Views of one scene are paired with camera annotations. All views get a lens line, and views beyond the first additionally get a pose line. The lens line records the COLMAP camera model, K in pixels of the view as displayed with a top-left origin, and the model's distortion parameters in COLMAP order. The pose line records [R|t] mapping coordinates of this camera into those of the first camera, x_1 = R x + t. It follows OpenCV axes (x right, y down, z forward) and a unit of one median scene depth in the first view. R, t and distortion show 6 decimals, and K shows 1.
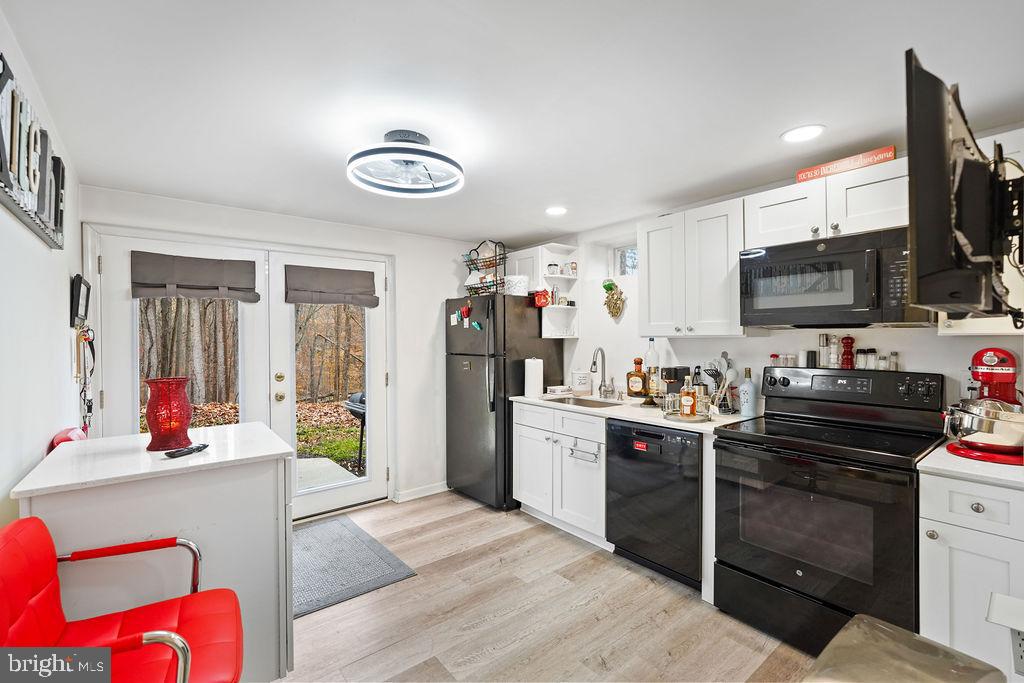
lens RADIAL K [[461.3, 0, 513.5], [0, 461.3, 338.1], [0, 0, 1]] dist [-0.015715, 0.007401]
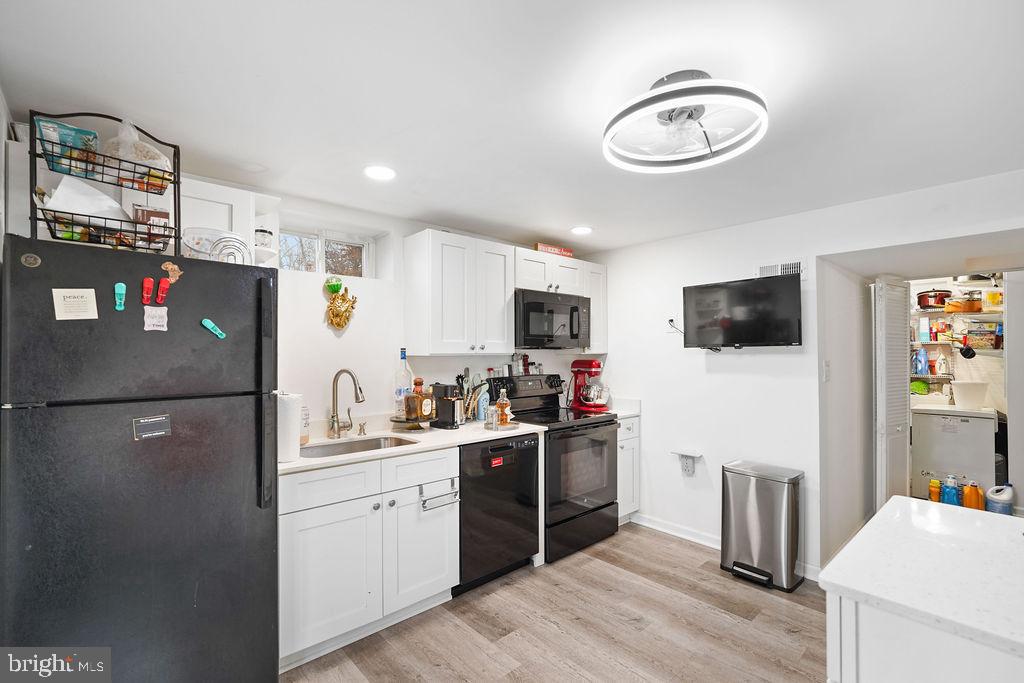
lens RADIAL K [[455.9, 0, 513.6], [0, 455.9, 351.6], [0, 0, 1]] dist [-0.014547, 0.006847]
pose [[-0.070715, 0.009394, 0.997452, -0.724284], [0.004504, 0.999948, -0.009098, 0.000358], [-0.997486, 0.003849, -0.070753, 1.023741]]
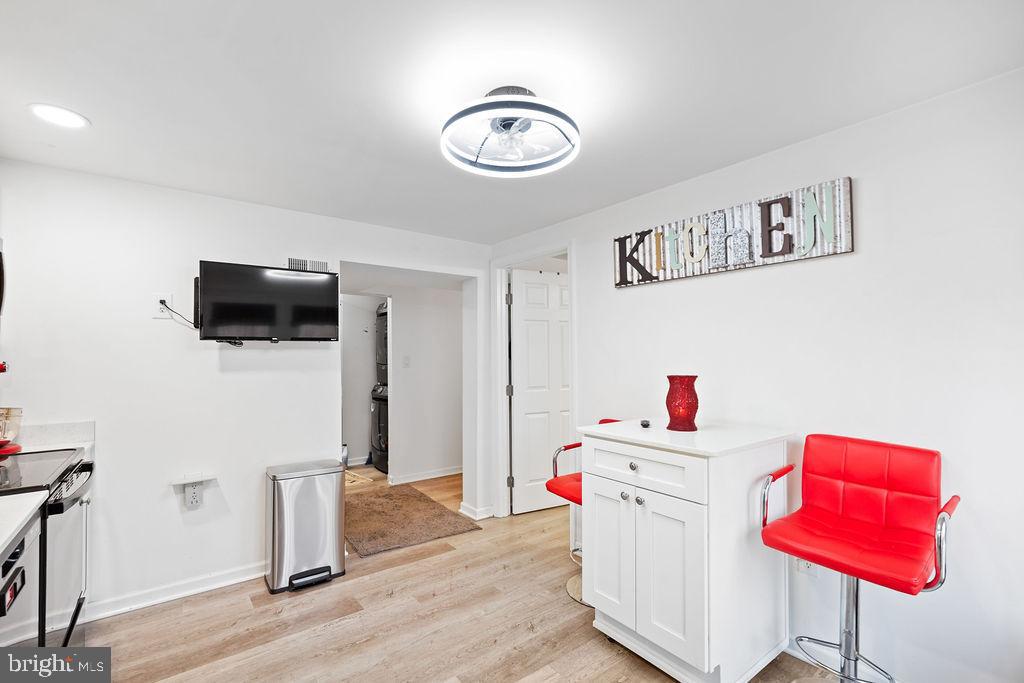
lens RADIAL K [[455.9, 0, 513.6], [0, 455.9, 351.6], [0, 0, 1]] dist [-0.014547, 0.006847]
pose [[-0.999985, 0.005334, 0.001571, -0.185740], [0.005327, 0.999976, -0.004343, 0.010846], [-0.001594, -0.004335, -0.999989, 1.399272]]
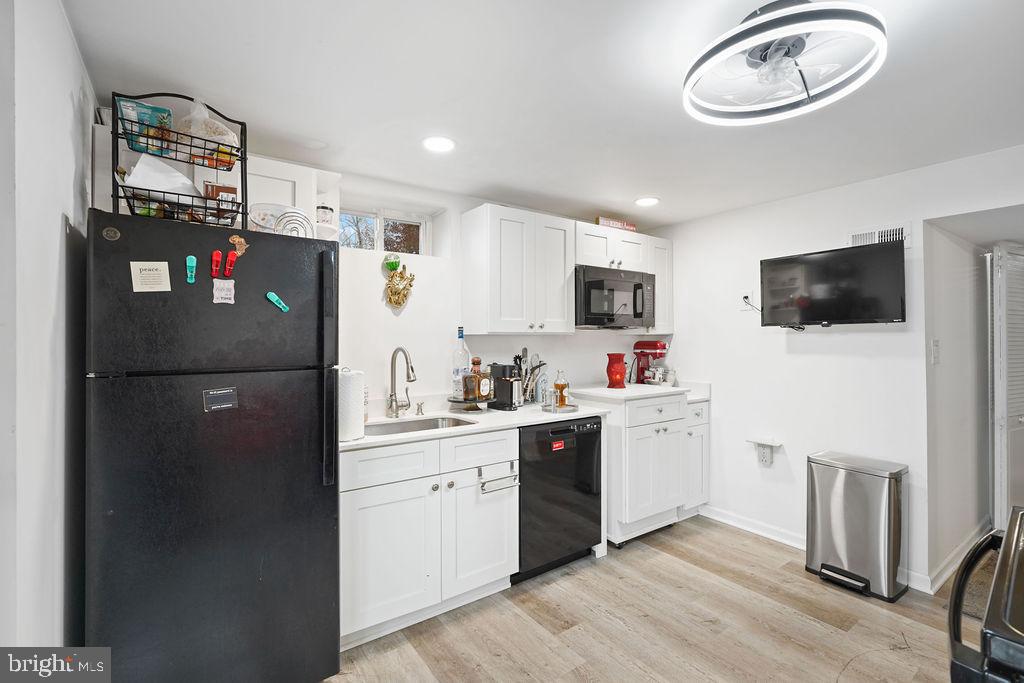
lens RADIAL K [[461.3, 0, 513.5], [0, 461.3, 338.1], [0, 0, 1]] dist [-0.015715, 0.007401]
pose [[0.041836, 0.008076, 0.999092, -0.690170], [0.003423, 0.999960, -0.008226, 0.016212], [-0.999119, 0.003764, 0.041807, 1.041234]]
